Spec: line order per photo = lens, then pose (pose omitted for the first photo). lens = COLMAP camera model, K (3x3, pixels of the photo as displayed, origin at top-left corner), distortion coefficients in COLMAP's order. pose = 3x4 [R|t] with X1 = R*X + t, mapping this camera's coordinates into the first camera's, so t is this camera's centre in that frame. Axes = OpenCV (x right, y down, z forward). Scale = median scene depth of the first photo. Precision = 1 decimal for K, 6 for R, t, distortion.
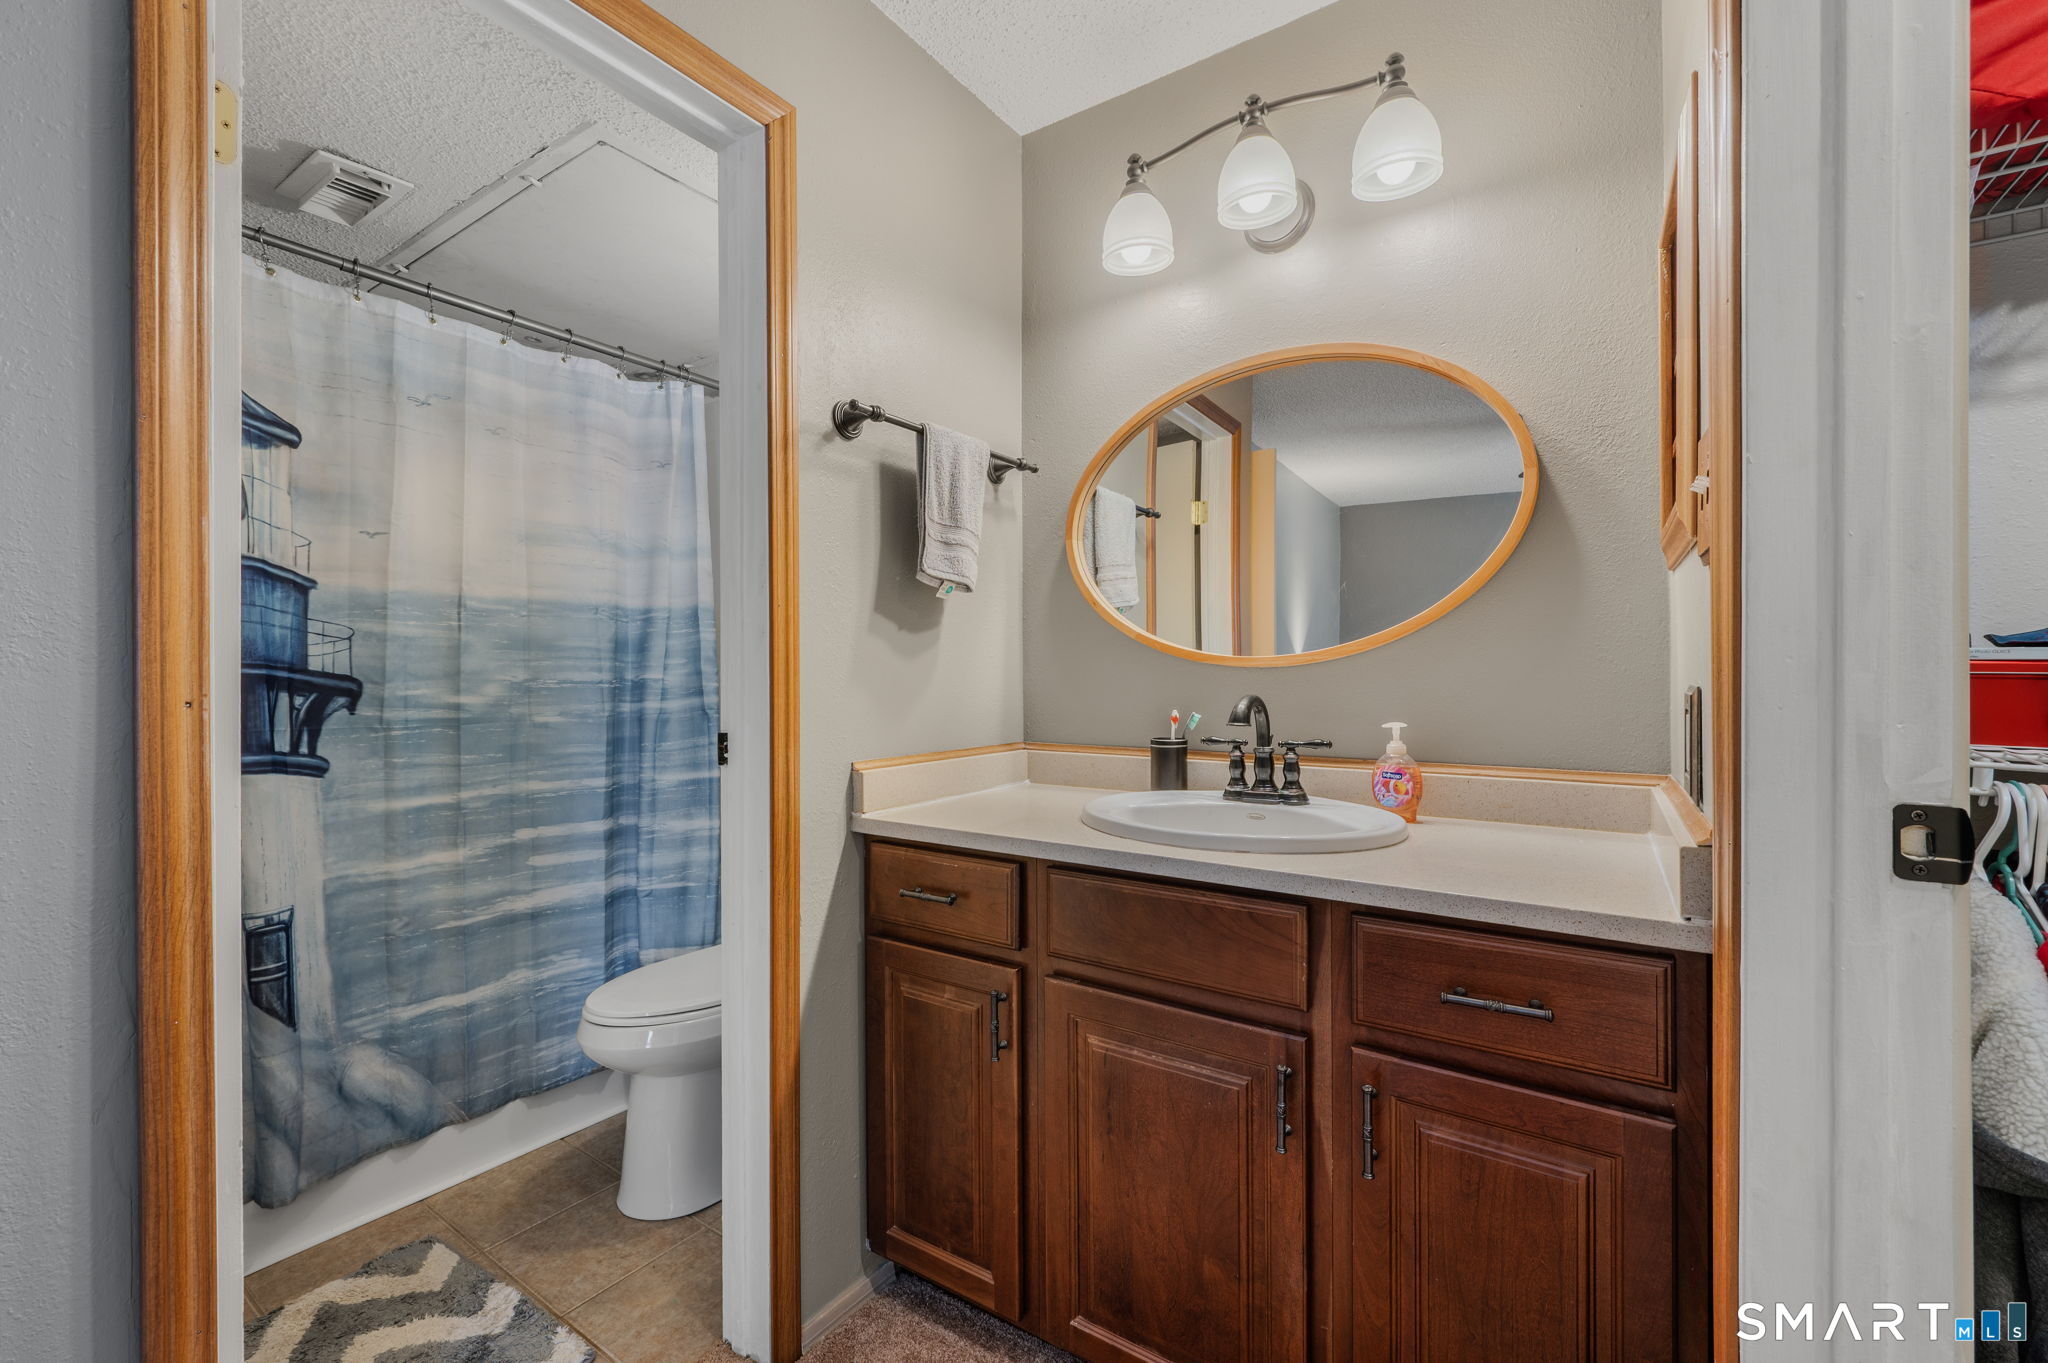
lens RADIAL K [[871.6, 0, 1013.5], [0, 871.6, 672.8], [0, 0, 1]] dist [-0.002531, -0.000232]
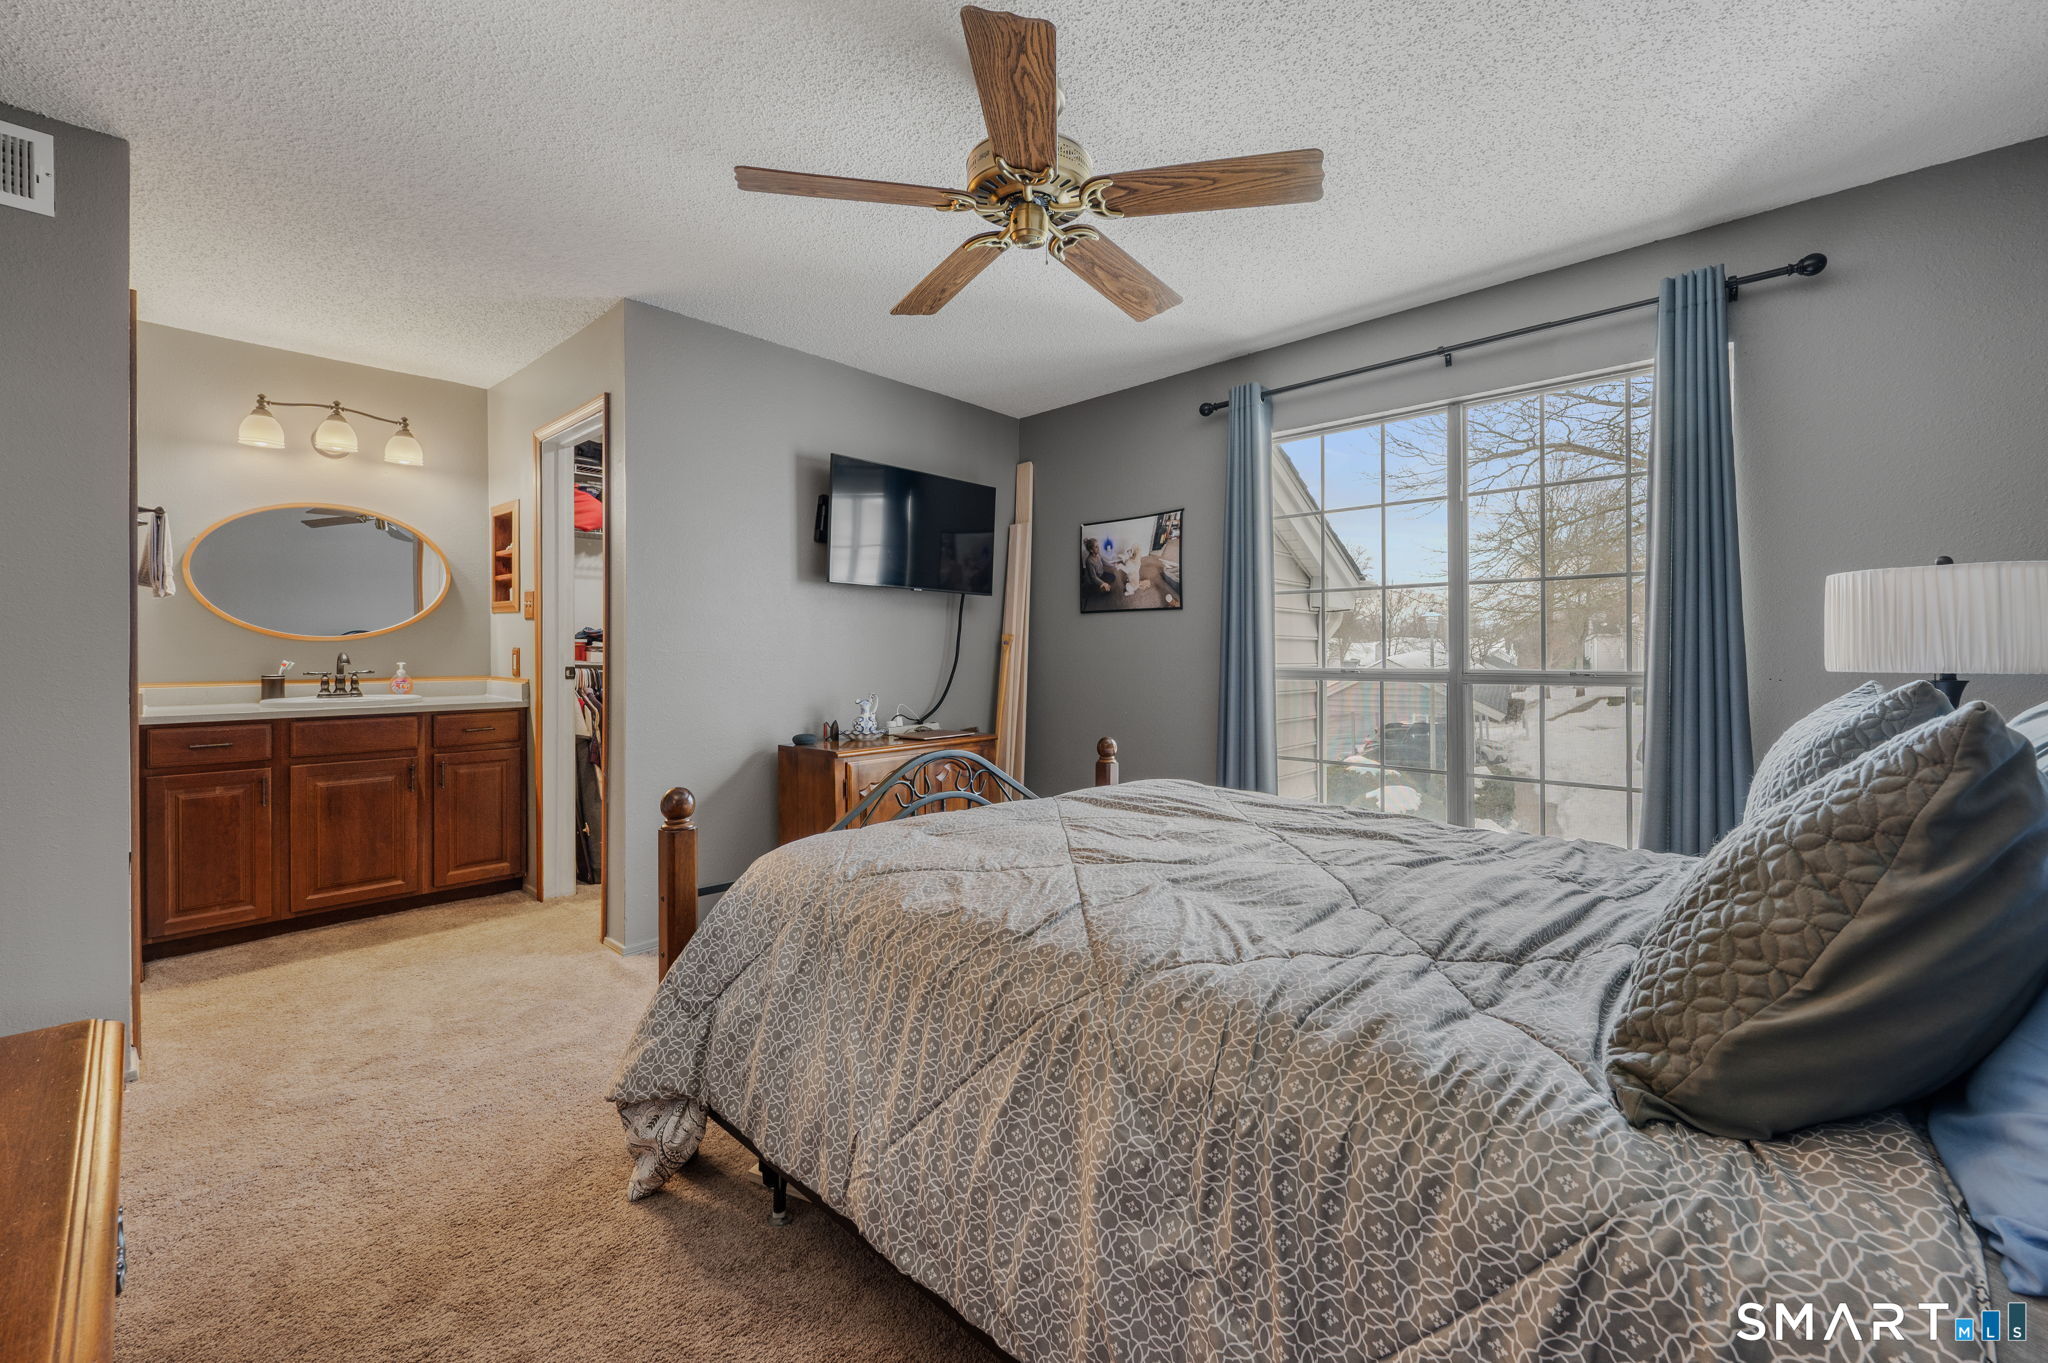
lens RADIAL K [[831.4, 0, 1022.8], [0, 831.4, 660.0], [0, 0, 1]] dist [-0.001888, -0.000234]
pose [[0.145982, -0.003895, 0.989280, -1.767623], [0.005226, 0.999981, 0.003166, 0.050393], [-0.989273, 0.004708, 0.146000, -1.234709]]
